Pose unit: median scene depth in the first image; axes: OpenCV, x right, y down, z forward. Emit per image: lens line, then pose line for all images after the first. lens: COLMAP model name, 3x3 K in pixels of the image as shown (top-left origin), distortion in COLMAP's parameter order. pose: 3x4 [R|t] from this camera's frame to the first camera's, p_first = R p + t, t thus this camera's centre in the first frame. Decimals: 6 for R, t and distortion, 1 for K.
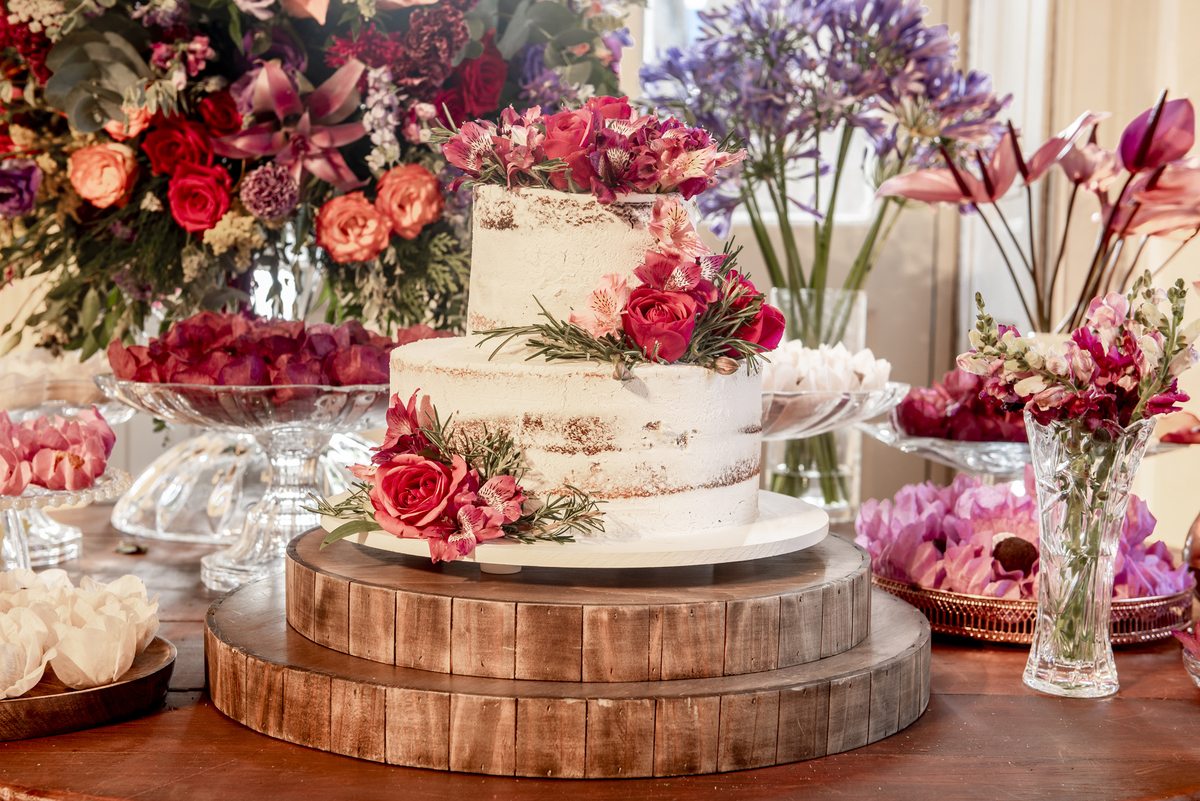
lens RADIAL K [[1921.1, 0, 597.6], [0, 1921.1, 399.3], [0, 0, 1]] dist [0.163086, 0.000000]
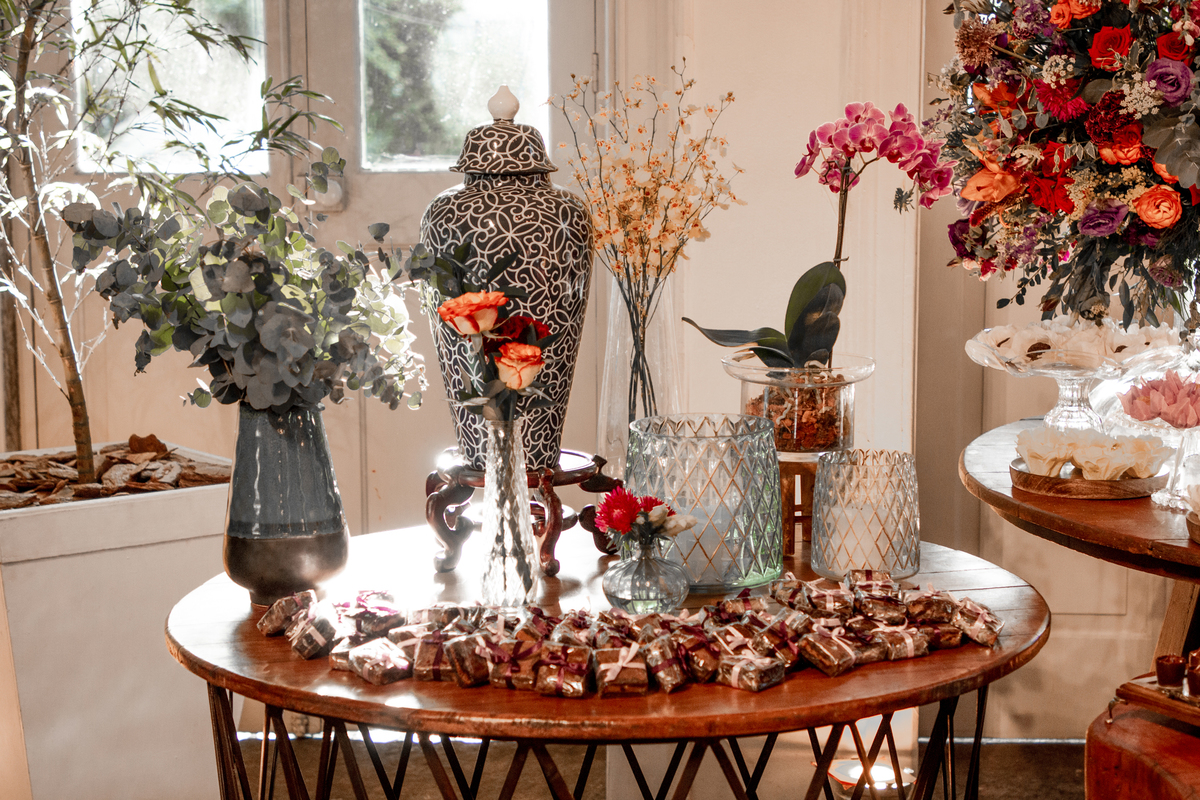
lens RADIAL K [[2307.1, 0, 601.4], [0, 2307.1, 401.1], [0, 0, 1]] dist [0.126438, 0.000000]
pose [[0.999752, -0.021818, 0.004439, -0.822208], [0.021448, 0.997246, 0.070989, -0.121153], [-0.005976, -0.070876, 0.997467, -0.946658]]
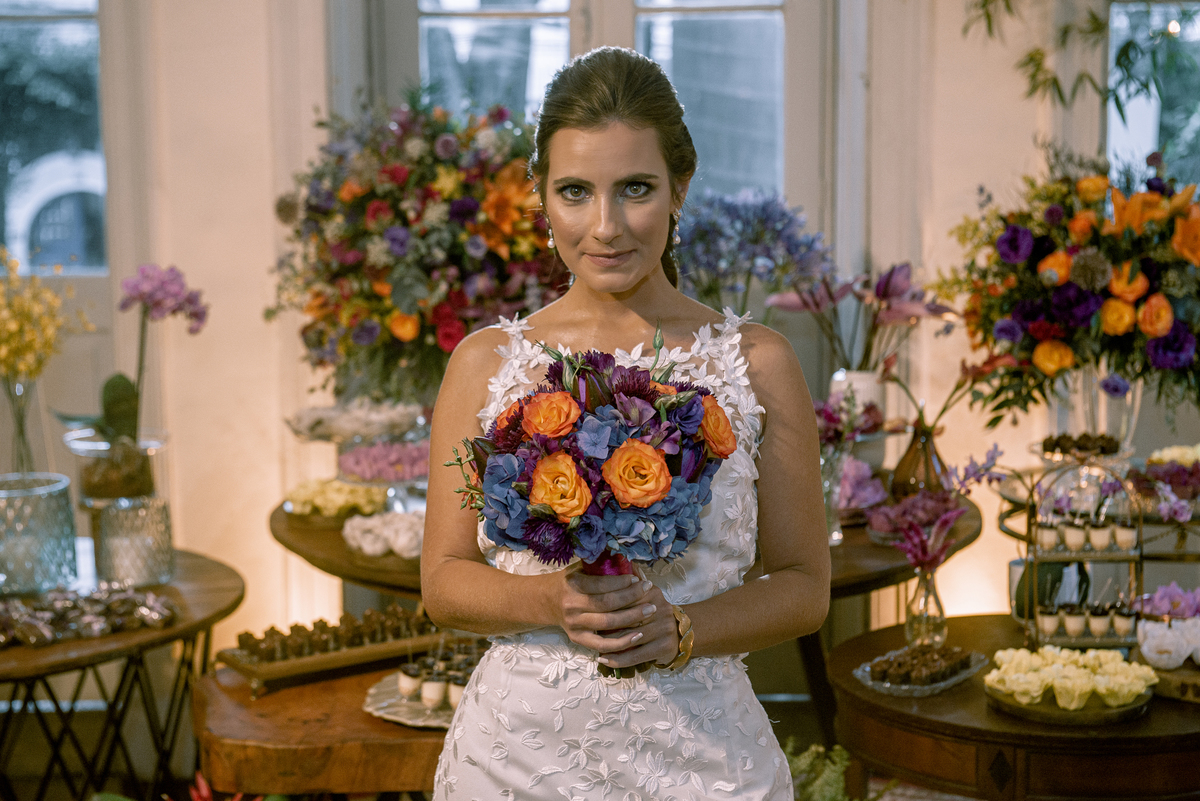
lens RADIAL K [[2201.0, 0, 597.5], [0, 2201.0, 397.5], [0, 0, 1]] dist [0.175243, 0.000000]
pose [[0.999388, -0.030303, 0.017449, -0.098328], [0.029082, 0.997370, 0.066387, -0.228105], [-0.019414, -0.065839, 0.997641, -1.760300]]
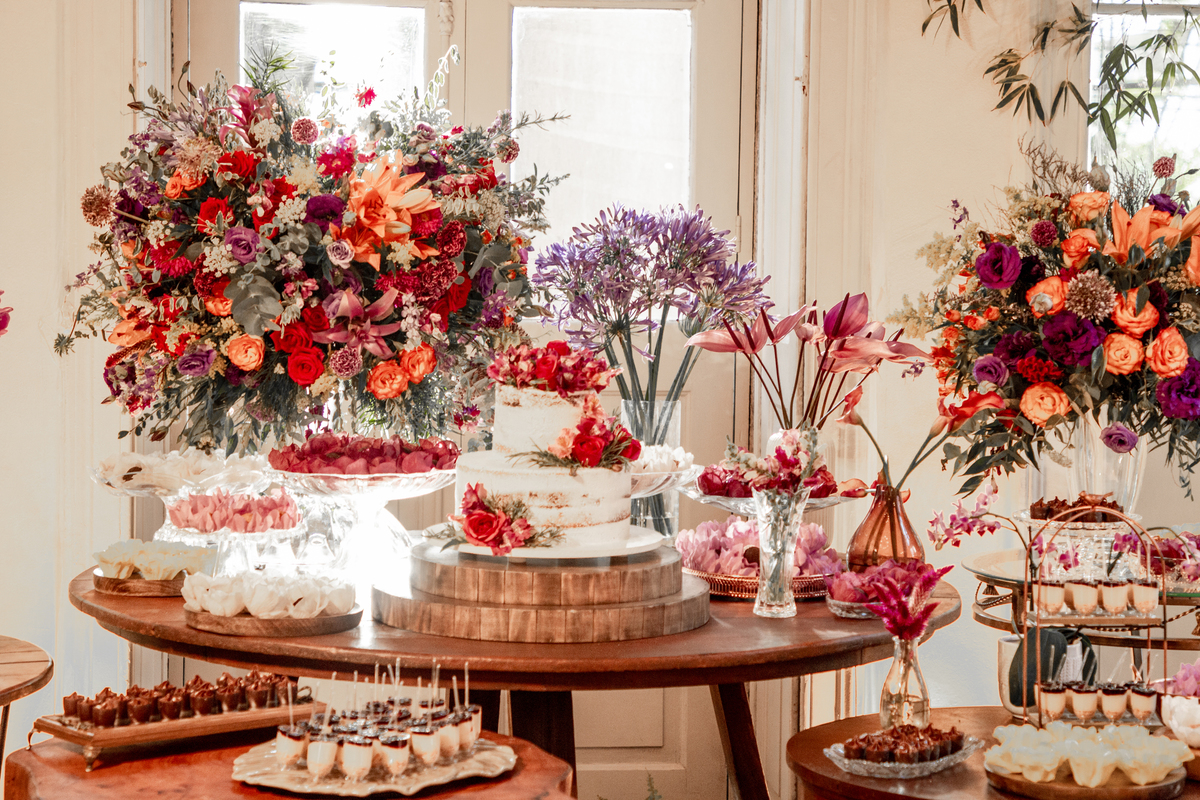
lens RADIAL K [[2920.5, 0, 600.3], [0, 2920.5, 403.0], [0, 0, 1]] dist [0.272980, 0.000000]
pose [[0.994365, -0.010072, 0.105533, -0.255974], [0.010460, 0.999940, -0.003125, -0.068467], [-0.105495, 0.004212, 0.994411, -1.961755]]
